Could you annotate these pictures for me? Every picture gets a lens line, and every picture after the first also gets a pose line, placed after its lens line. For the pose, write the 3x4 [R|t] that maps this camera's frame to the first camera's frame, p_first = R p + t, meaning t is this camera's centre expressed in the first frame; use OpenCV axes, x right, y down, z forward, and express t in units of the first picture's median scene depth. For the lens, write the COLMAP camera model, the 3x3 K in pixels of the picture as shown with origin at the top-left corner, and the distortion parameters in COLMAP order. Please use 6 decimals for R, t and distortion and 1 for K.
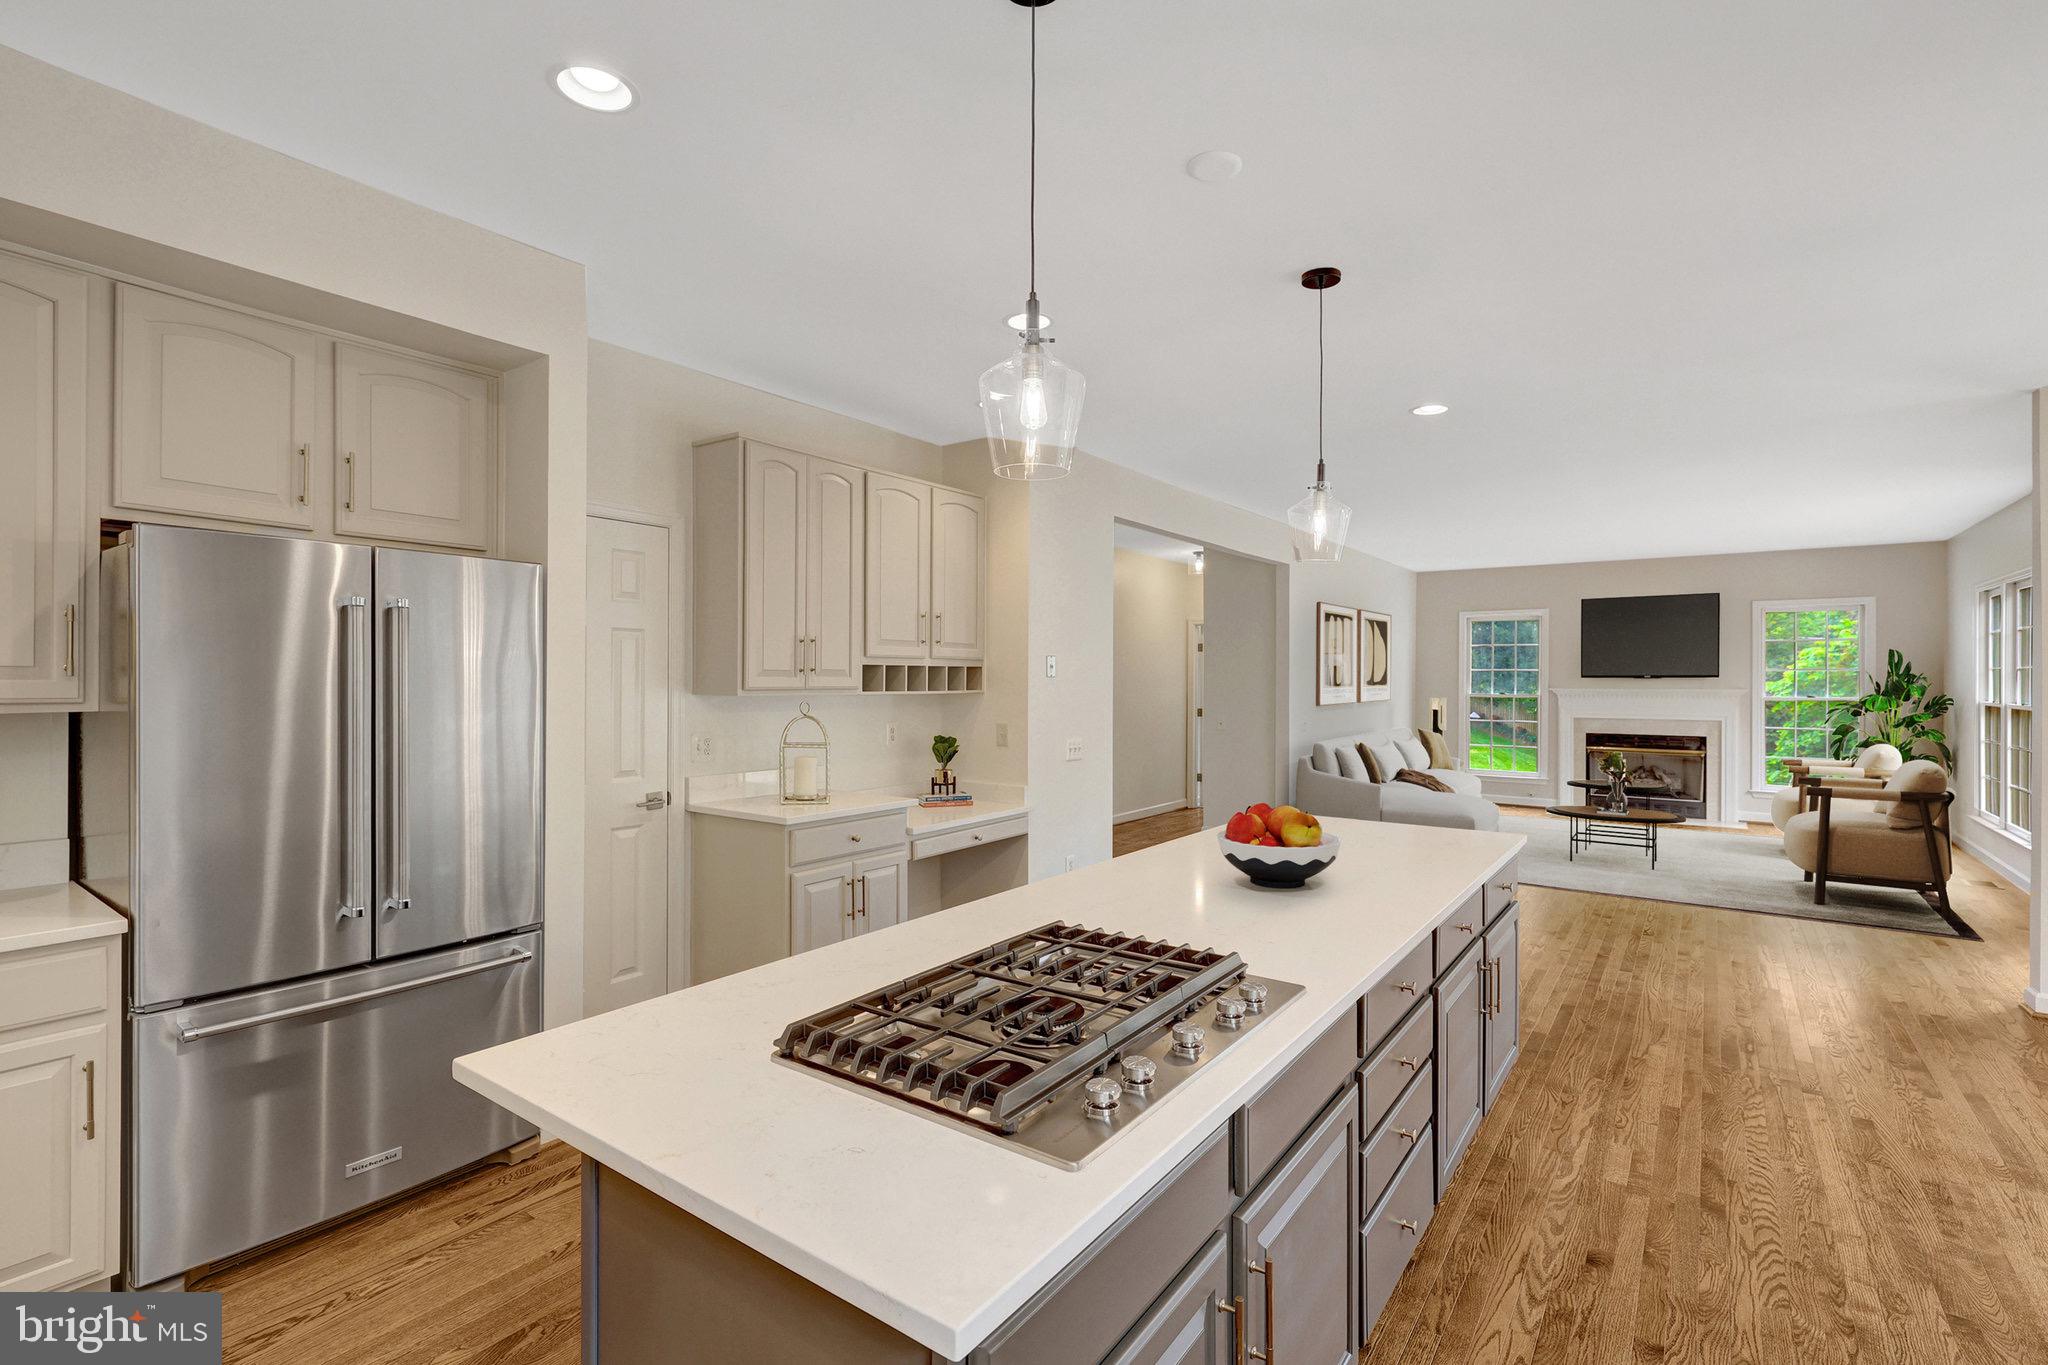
lens RADIAL K [[955.7, 0, 1011.1], [0, 955.7, 681.2], [0, 0, 1]] dist [-0.001017, 0.000821]
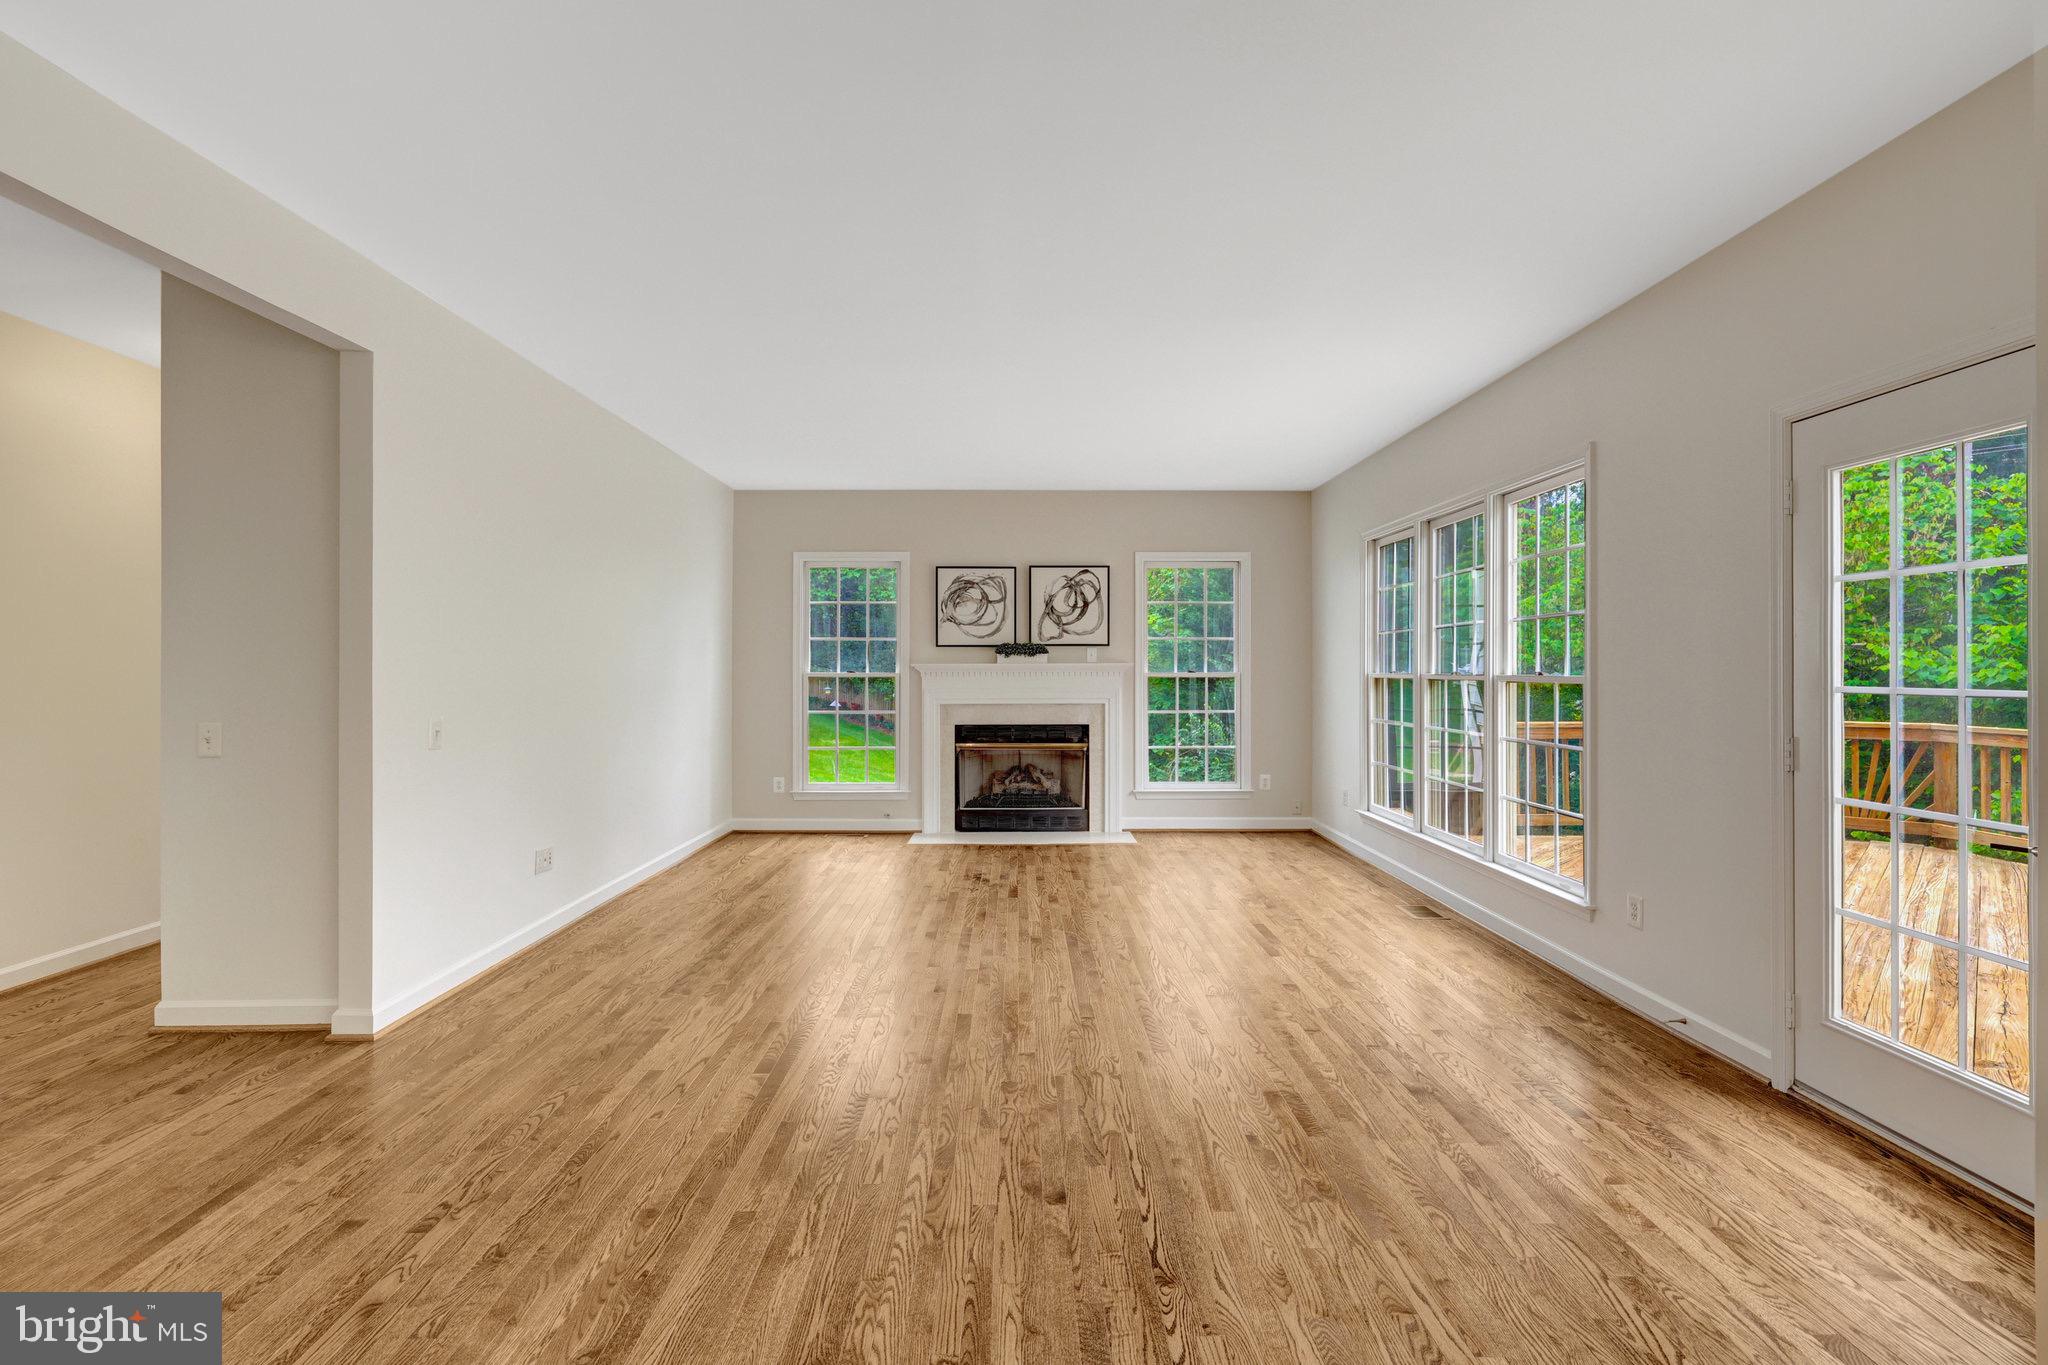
lens RADIAL K [[955.7, 0, 1021.2], [0, 955.7, 681.2], [0, 0, 1]] dist [-0.001017, 0.000821]
pose [[0.802664, -0.004777, 0.596412, 0.212016], [0.002486, 0.999986, 0.004664, 0.018426], [-0.596426, -0.002261, 0.802665, 0.392261]]
